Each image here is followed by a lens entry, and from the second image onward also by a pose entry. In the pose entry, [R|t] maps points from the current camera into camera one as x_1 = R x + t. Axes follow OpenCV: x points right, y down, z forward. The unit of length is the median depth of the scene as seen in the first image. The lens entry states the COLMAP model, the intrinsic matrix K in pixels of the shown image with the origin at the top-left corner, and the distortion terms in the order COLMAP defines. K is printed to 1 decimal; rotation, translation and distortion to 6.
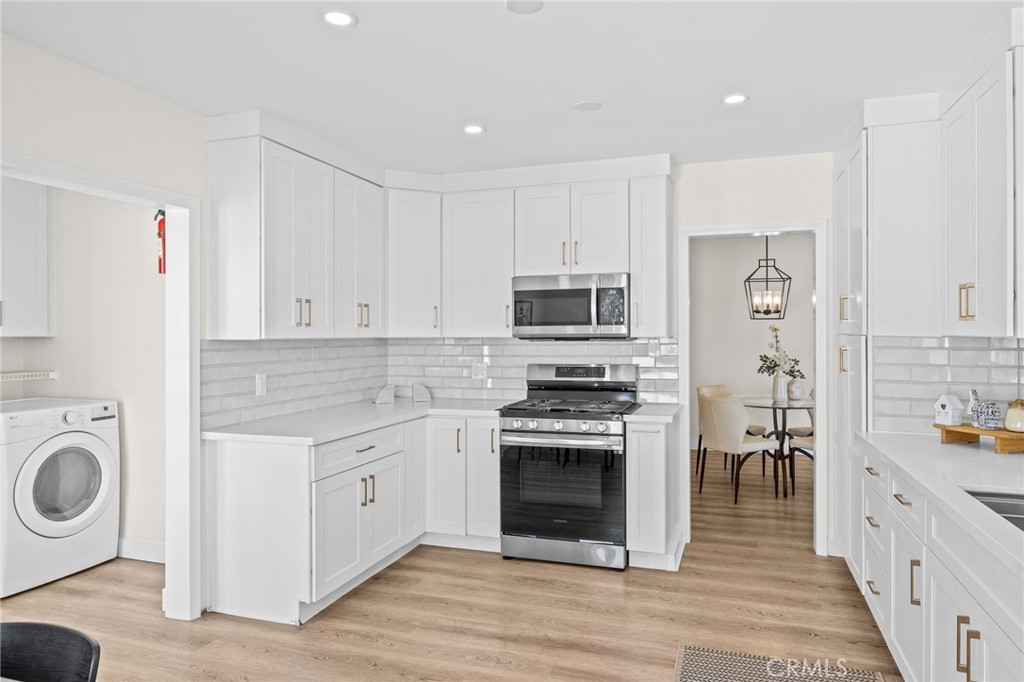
lens RADIAL K [[655.2, 0, 513.1], [0, 655.2, 335.6], [0, 0, 1]] dist [-0.000771, 0.000813]
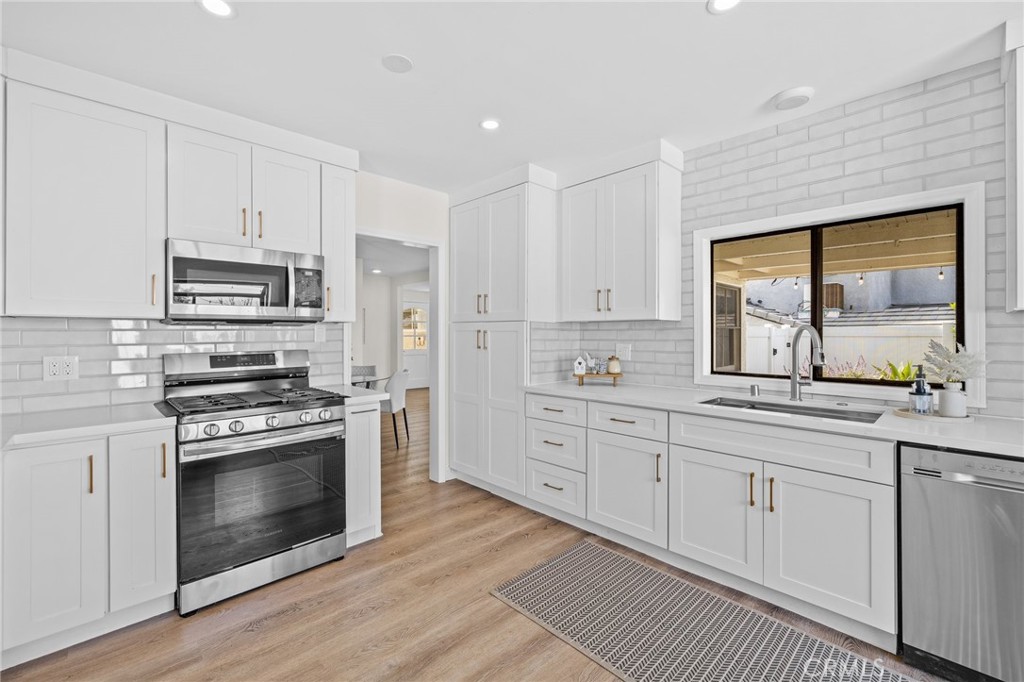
lens RADIAL K [[432.6, 0, 508.4], [0, 432.6, 334.4], [0, 0, 1]] dist [0.001325, 0.000373]
pose [[0.466493, 0.001192, 0.884524, -0.310255], [0.003983, 0.999986, -0.003448, 0.030027], [-0.884516, 0.005132, 0.466481, 0.507953]]
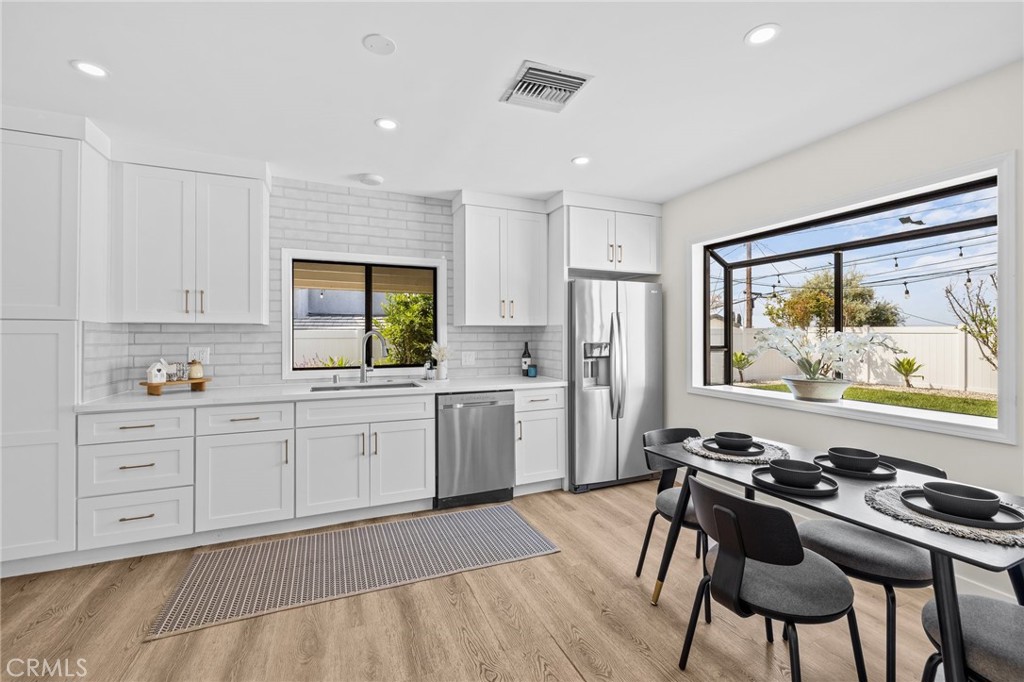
lens RADIAL K [[432.6, 0, 508.4], [0, 432.6, 334.4], [0, 0, 1]] dist [0.001325, 0.000373]
pose [[-0.658858, 0.004958, 0.752251, -0.460241], [0.005918, 0.999981, -0.001407, 0.026584], [-0.752244, 0.003525, -0.658875, 0.822435]]
